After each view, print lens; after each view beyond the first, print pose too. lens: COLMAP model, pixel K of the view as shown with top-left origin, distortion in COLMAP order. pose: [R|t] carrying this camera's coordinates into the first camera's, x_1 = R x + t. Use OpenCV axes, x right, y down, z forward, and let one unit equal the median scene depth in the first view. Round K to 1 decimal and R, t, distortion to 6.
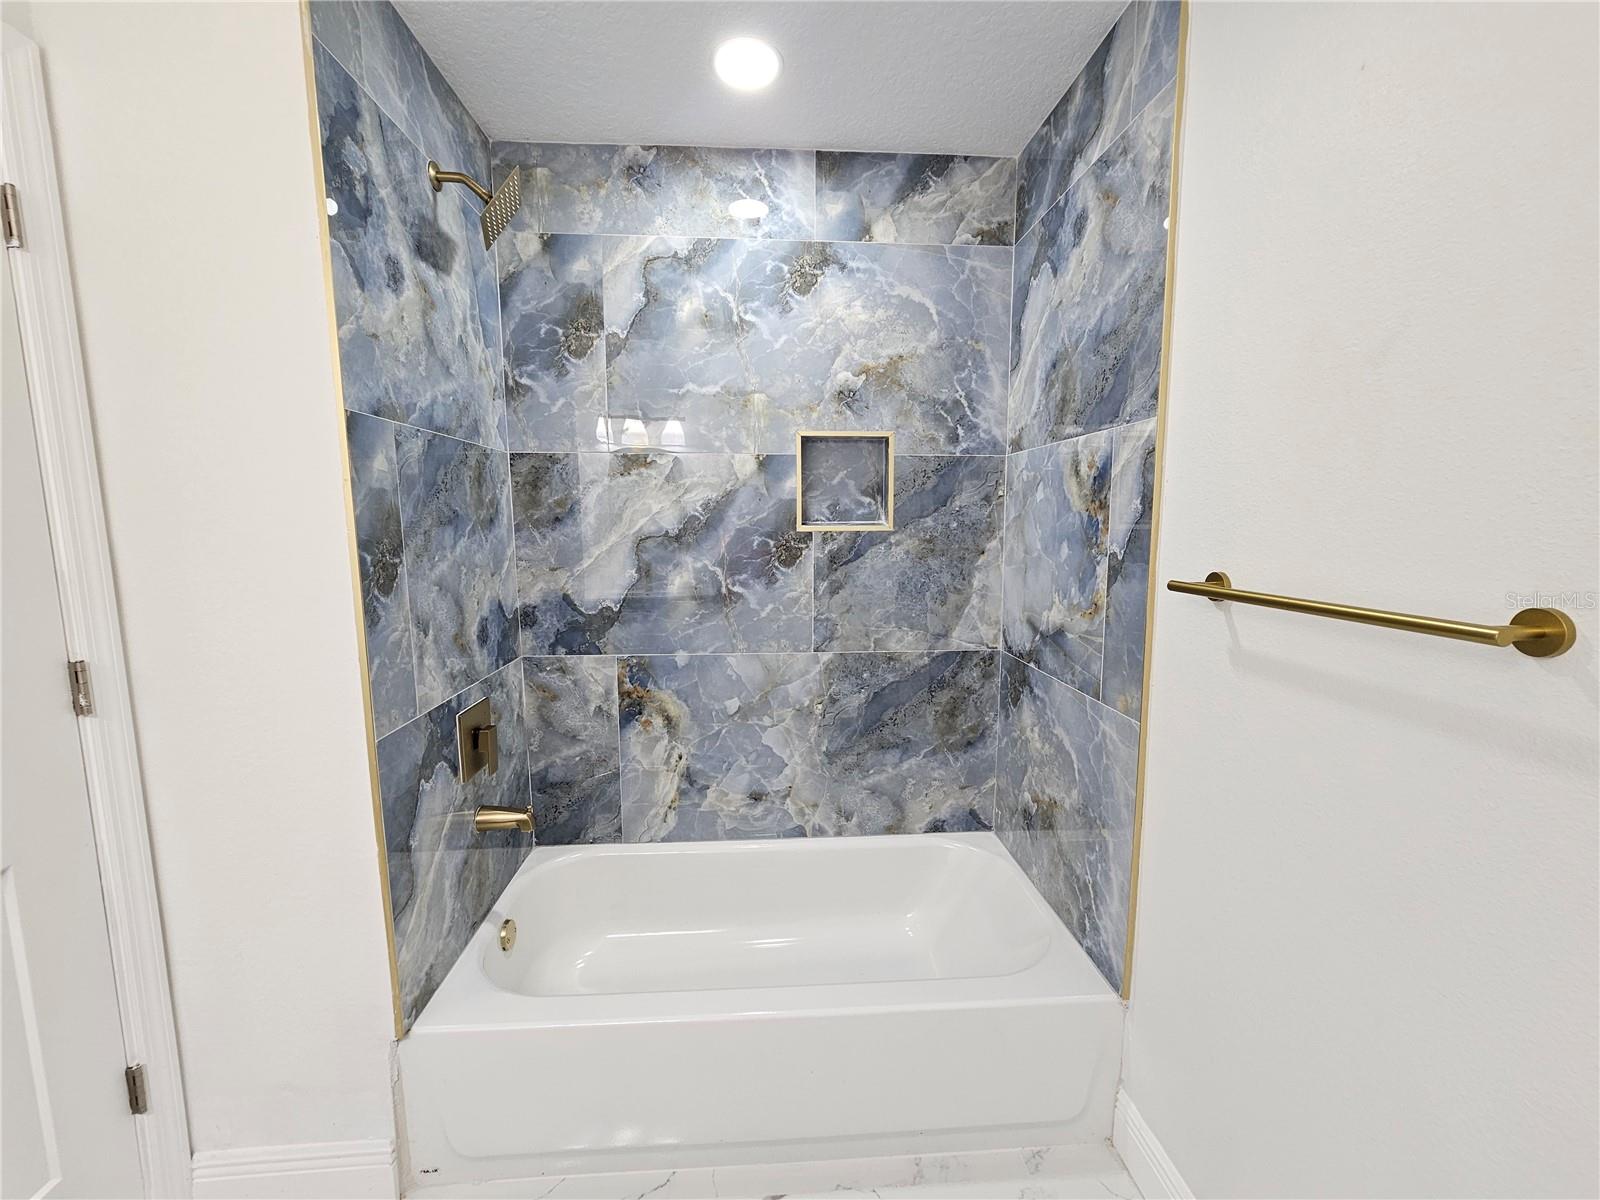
lens RADIAL K [[667.1, 0, 823.9], [0, 667.1, 596.0], [0, 0, 1]] dist [0.000115, 0.000668]
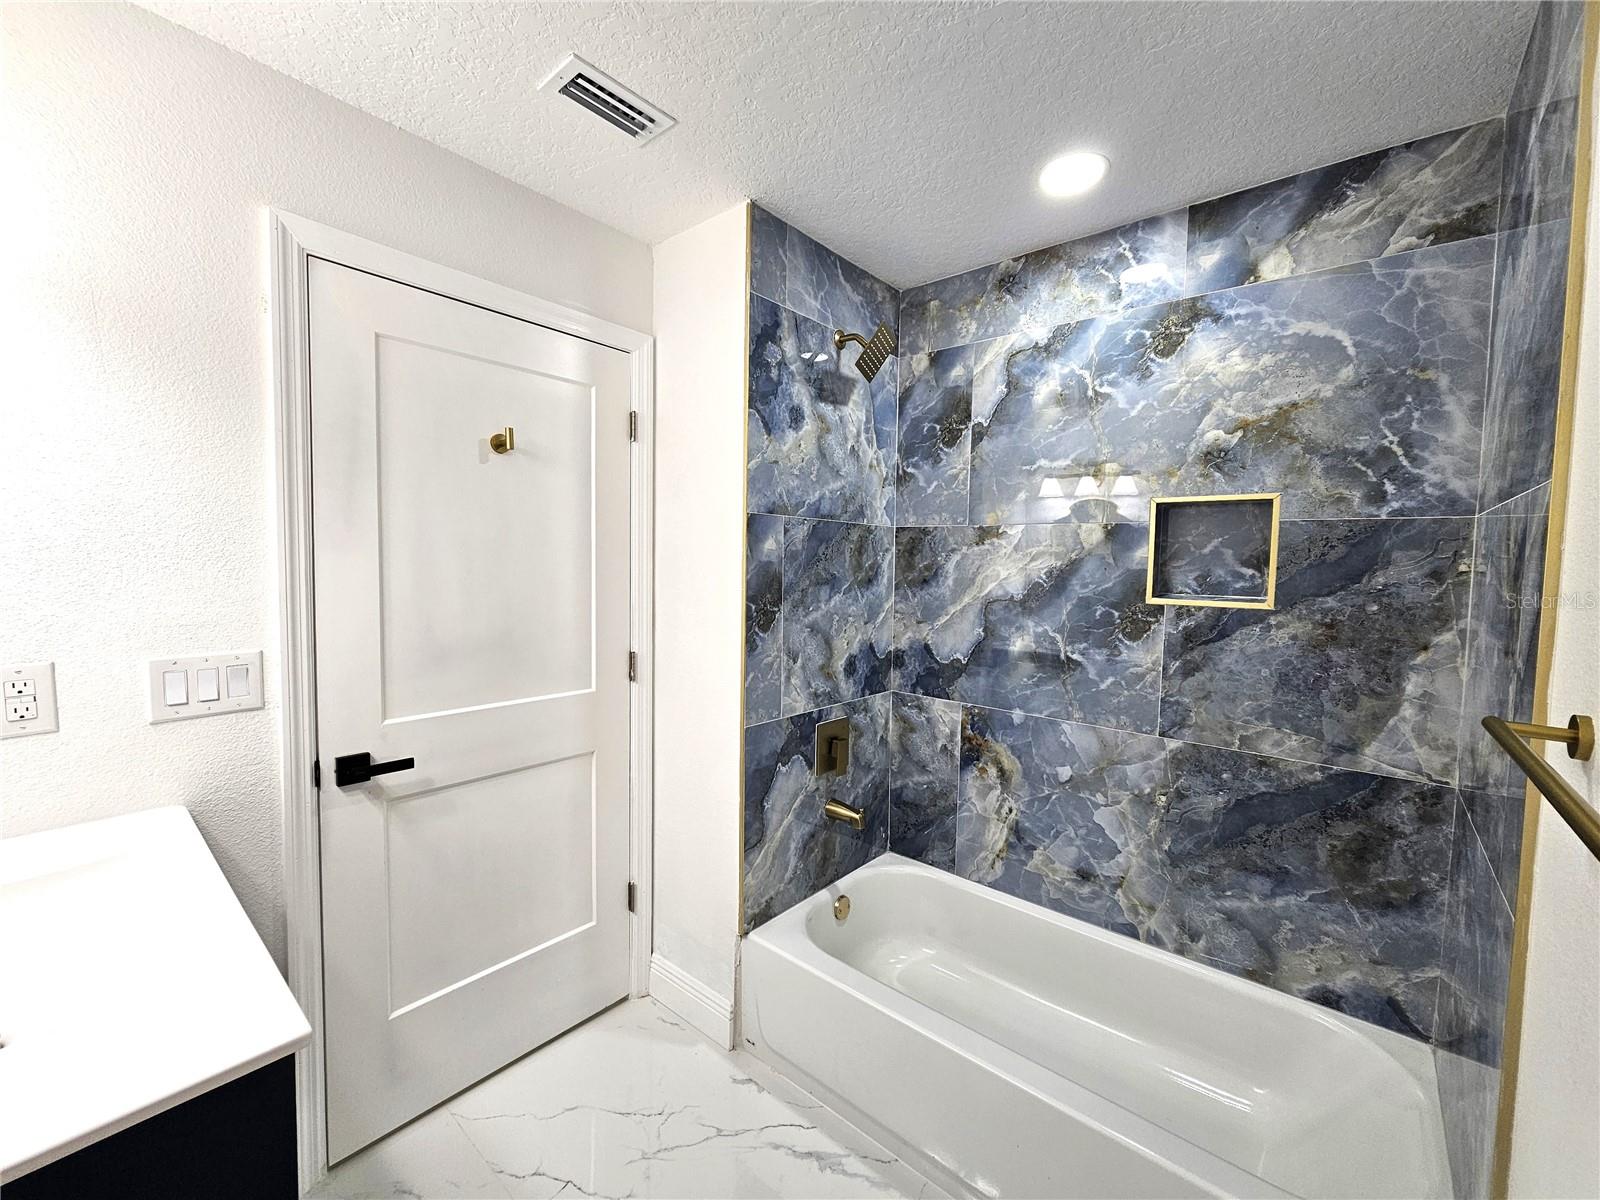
lens RADIAL K [[687.1, 0, 801.1], [0, 687.1, 594.8], [0, 0, 1]] dist [-0.002650, 0.000671]
pose [[0.702923, 0.054763, -0.709154, 0.305510], [-0.105493, 0.994031, -0.027803, -0.031208], [0.703399, 0.094354, 0.704505, -0.022680]]
